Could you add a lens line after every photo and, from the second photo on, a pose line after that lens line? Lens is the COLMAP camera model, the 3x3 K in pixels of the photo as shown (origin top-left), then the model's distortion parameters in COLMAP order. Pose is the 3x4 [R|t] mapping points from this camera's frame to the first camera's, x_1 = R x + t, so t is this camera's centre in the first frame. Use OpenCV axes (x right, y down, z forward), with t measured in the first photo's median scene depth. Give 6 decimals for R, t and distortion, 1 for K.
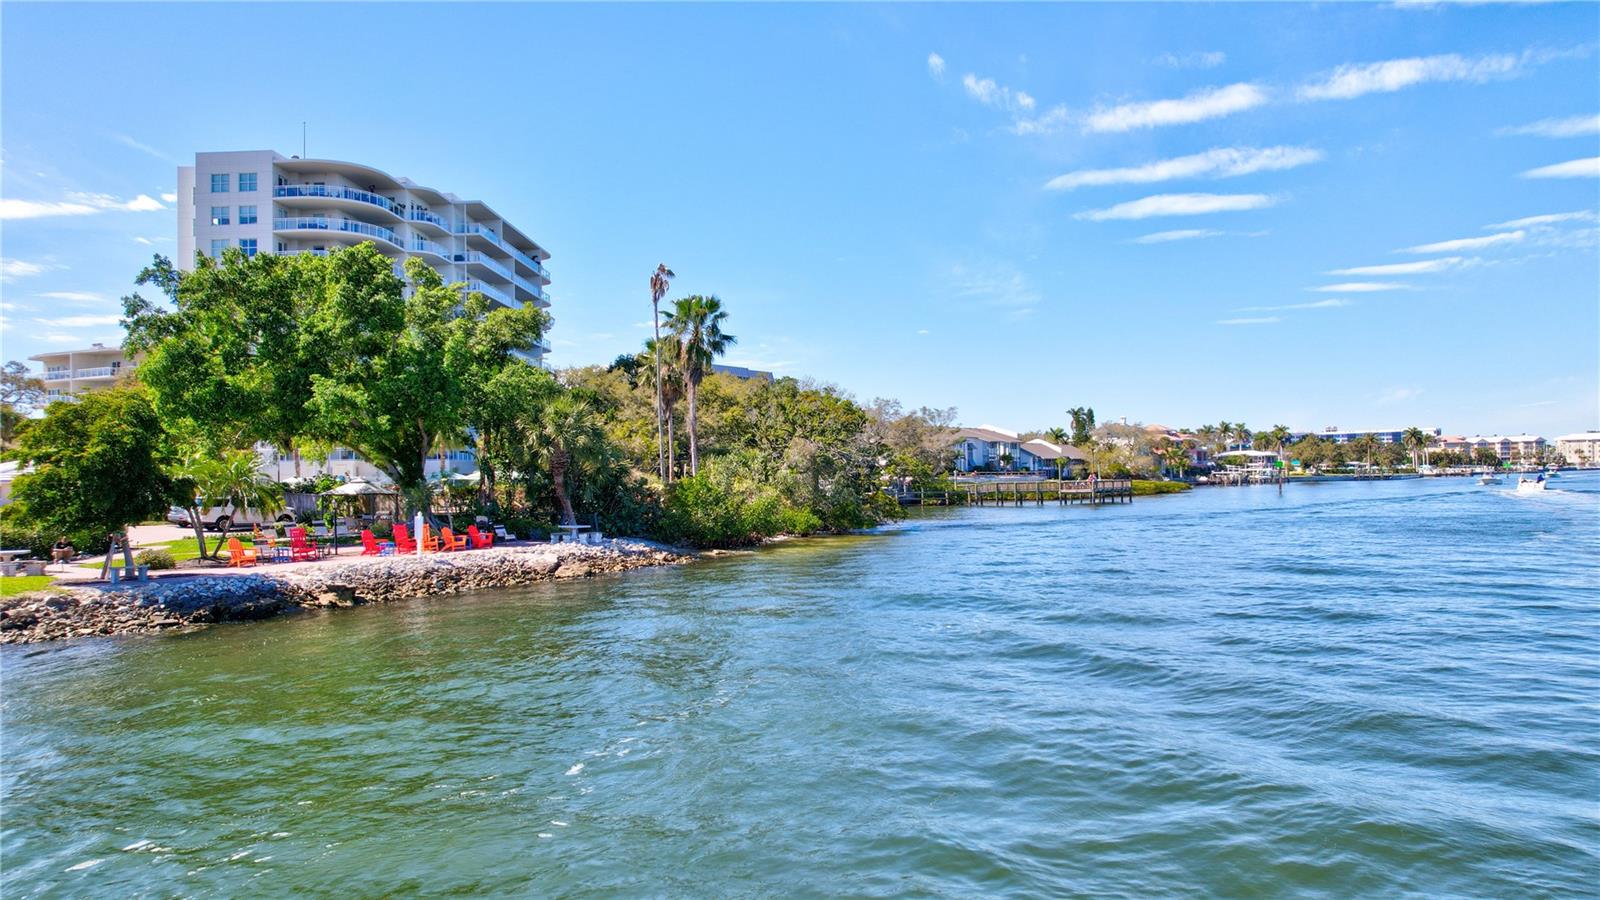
lens RADIAL K [[1066.8, 0, 800.0], [0, 1066.8, 450.0], [0, 0, 1]] dist [-0.027783, 0.002686]
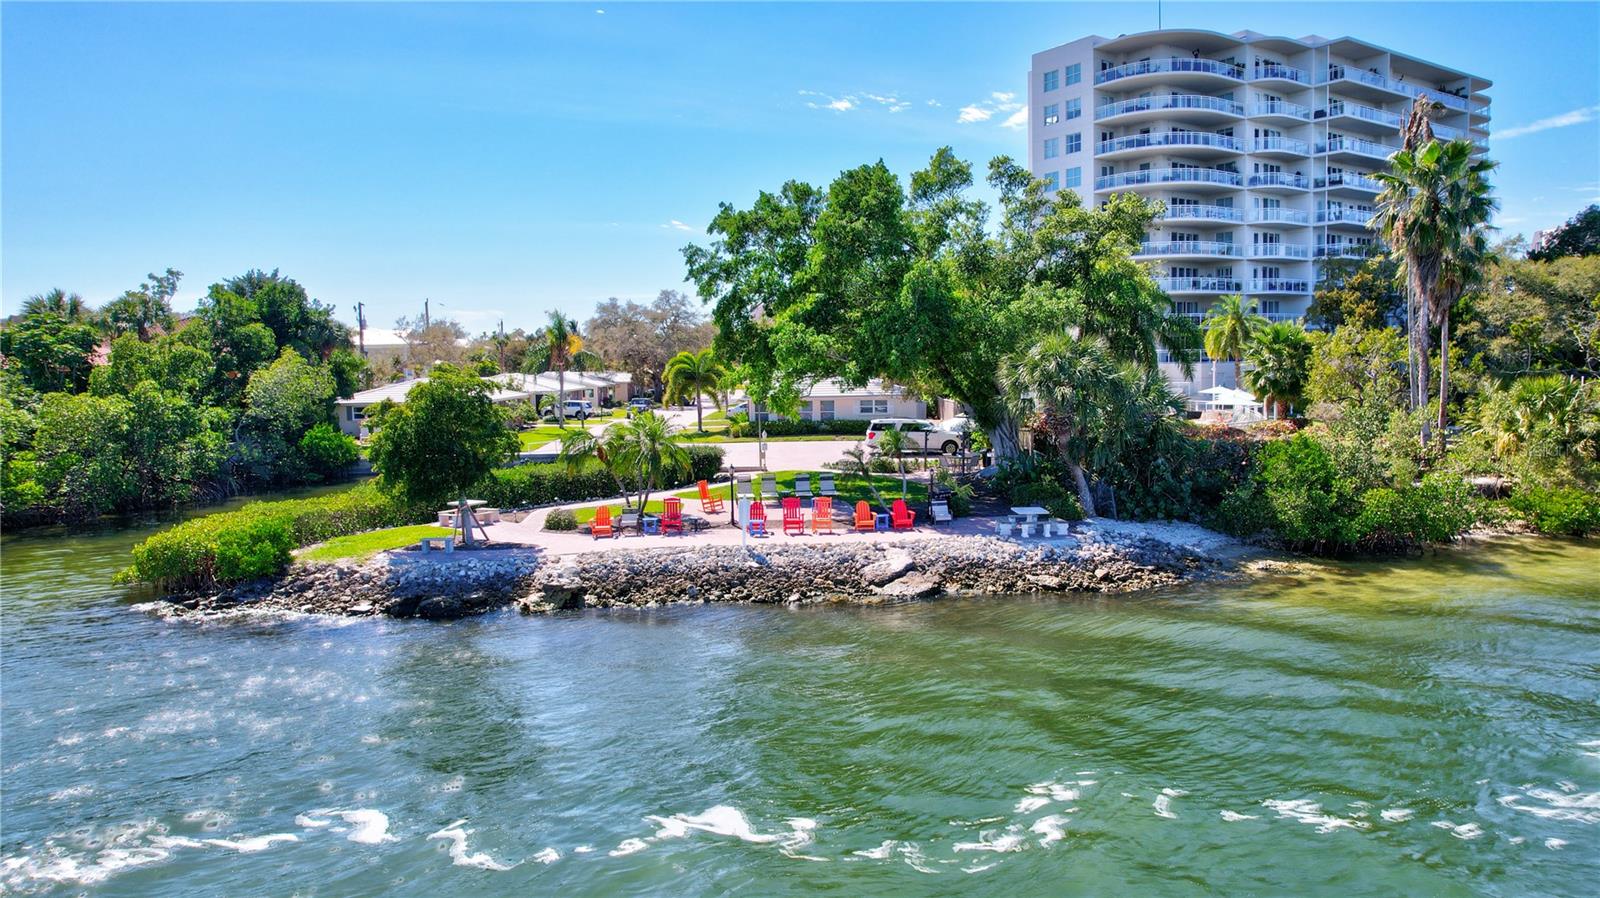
lens RADIAL K [[1066.8, 0, 800.0], [0, 1066.8, 449.0], [0, 0, 1]] dist [-0.027783, 0.002686]
pose [[0.593729, 0.082081, -0.800468, 0.133896], [0.019636, 0.993010, 0.116389, -0.029801], [0.804425, -0.084822, 0.587967, 0.194637]]
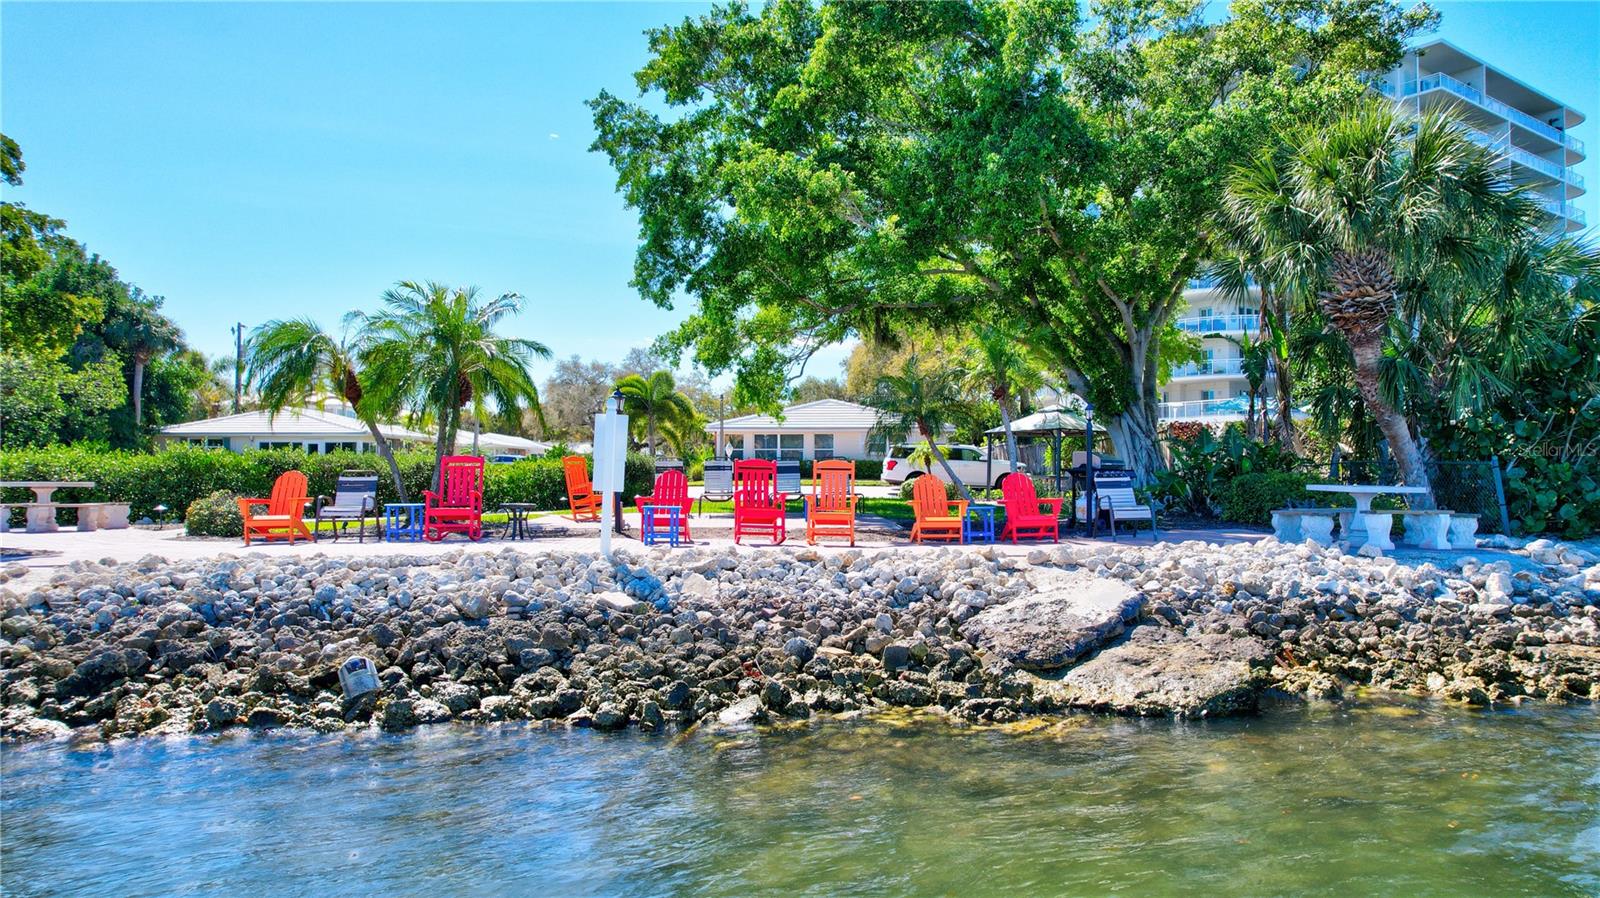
lens RADIAL K [[1023.5, 0, 796.4], [0, 1023.5, 425.3], [0, 0, 1]] dist [-0.051289, 0.045481]
pose [[0.598513, -0.017284, -0.800927, -0.038701], [0.004602, 0.999825, -0.018137, 0.026157], [0.801100, 0.007169, 0.598487, 0.322817]]
